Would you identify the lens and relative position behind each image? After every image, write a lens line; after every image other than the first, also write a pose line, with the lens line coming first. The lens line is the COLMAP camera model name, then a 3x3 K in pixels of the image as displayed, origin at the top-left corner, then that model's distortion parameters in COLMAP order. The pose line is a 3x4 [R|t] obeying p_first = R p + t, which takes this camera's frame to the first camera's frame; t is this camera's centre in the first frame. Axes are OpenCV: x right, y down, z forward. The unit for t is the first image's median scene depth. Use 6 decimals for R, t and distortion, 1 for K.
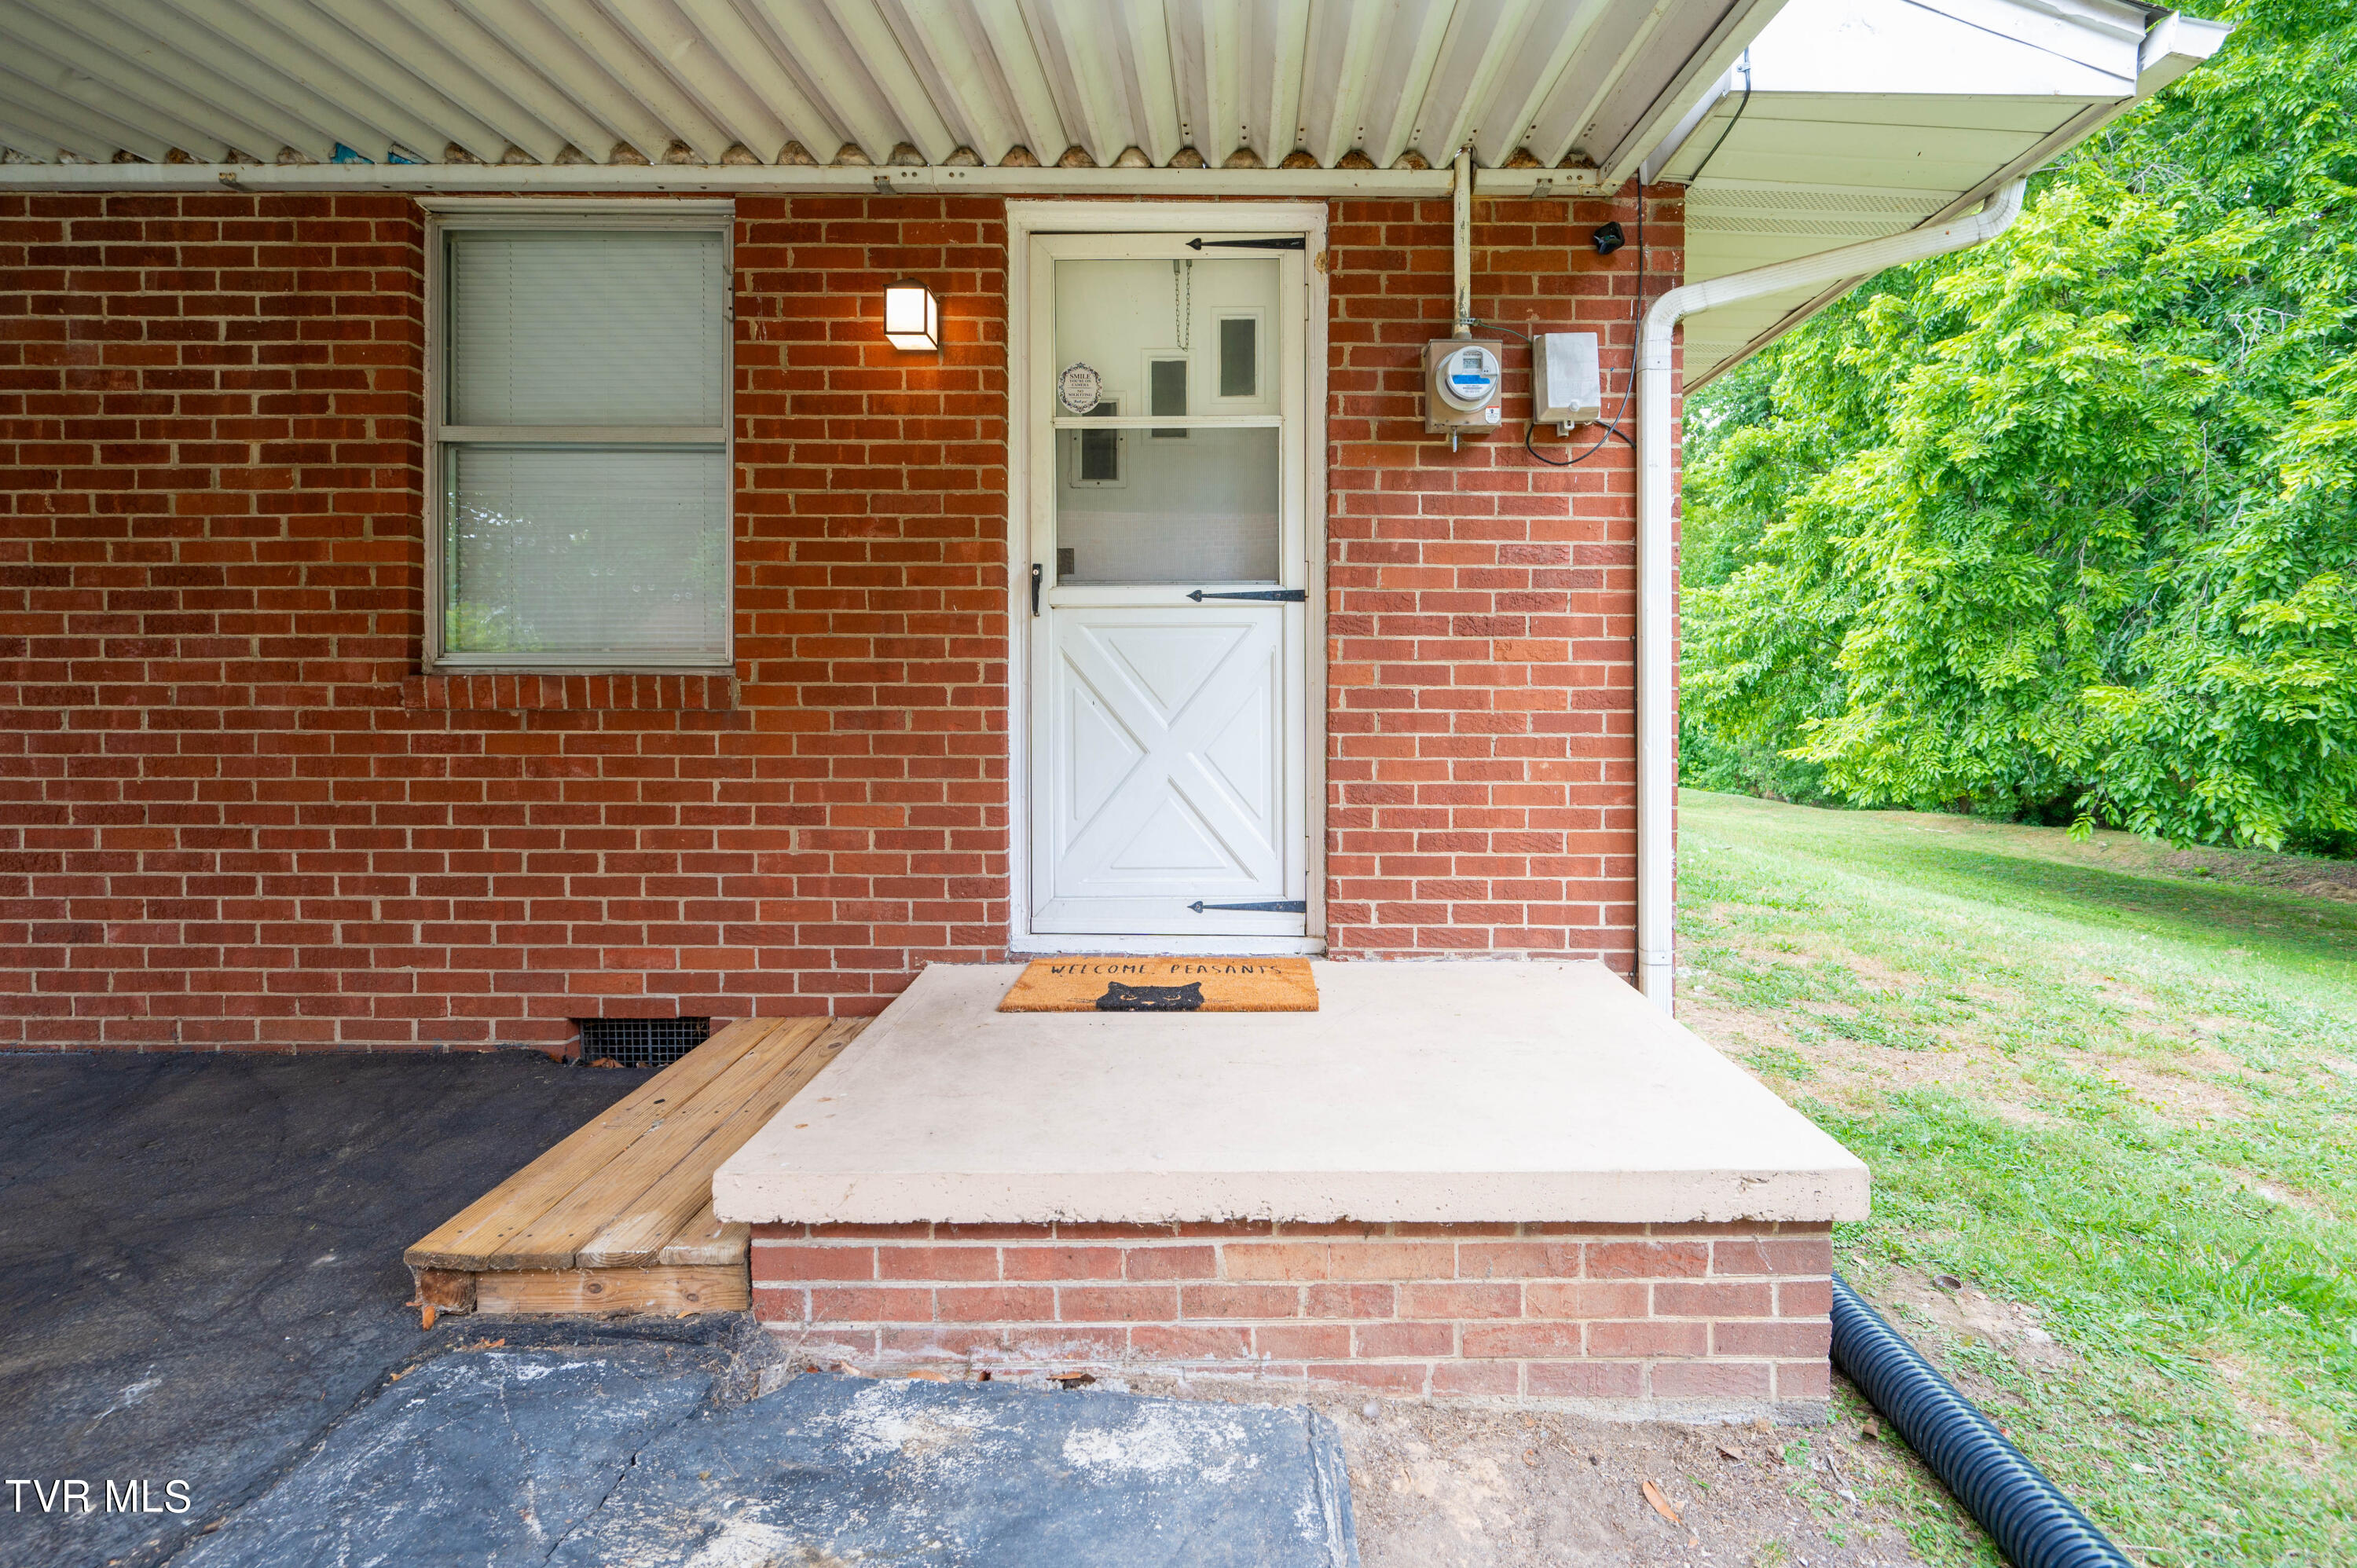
lens RADIAL K [[963.1, 0, 1180.3], [0, 963.1, 701.0], [0, 0, 1]] dist [0.000398, 0.000010]
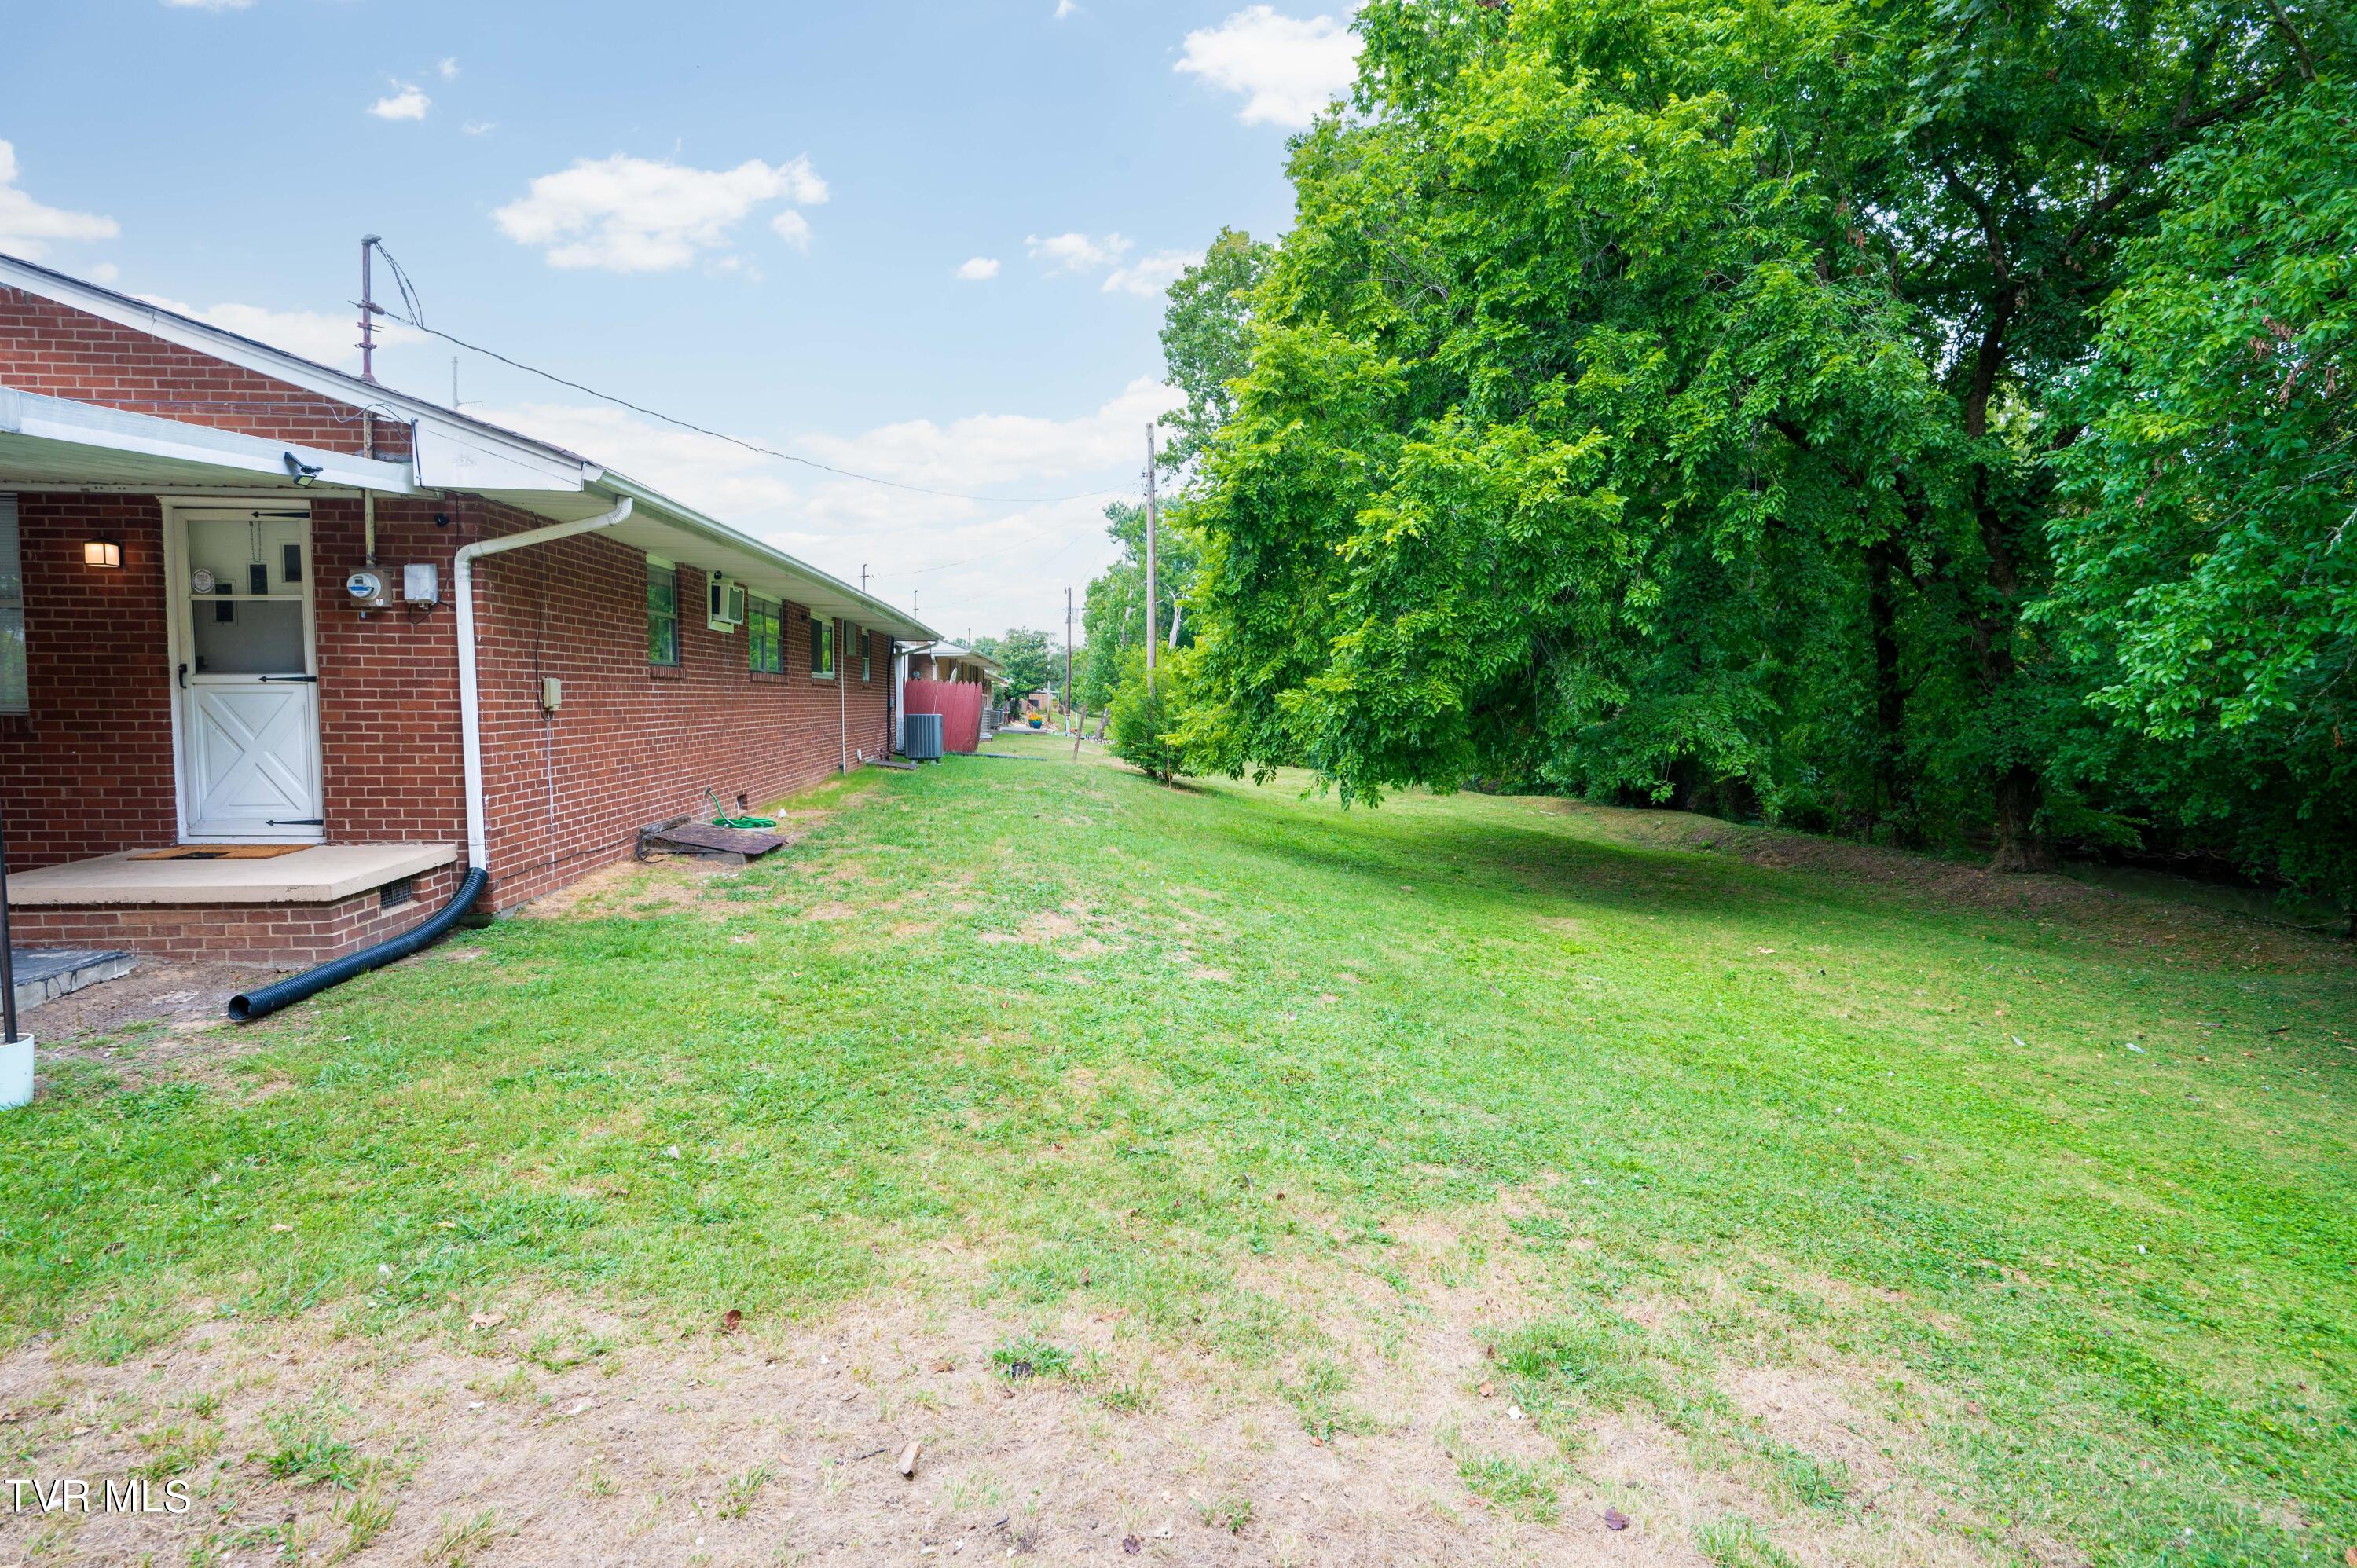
lens RADIAL K [[1158.6, 0, 1228.9], [0, 1158.6, 739.9], [0, 0, 1]] dist [-0.000777, 0.000868]
pose [[0.997087, -0.001460, 0.076253, 2.017567], [-0.002591, 0.998591, 0.052995, -0.119153], [-0.076223, -0.053038, 0.995679, -1.792534]]
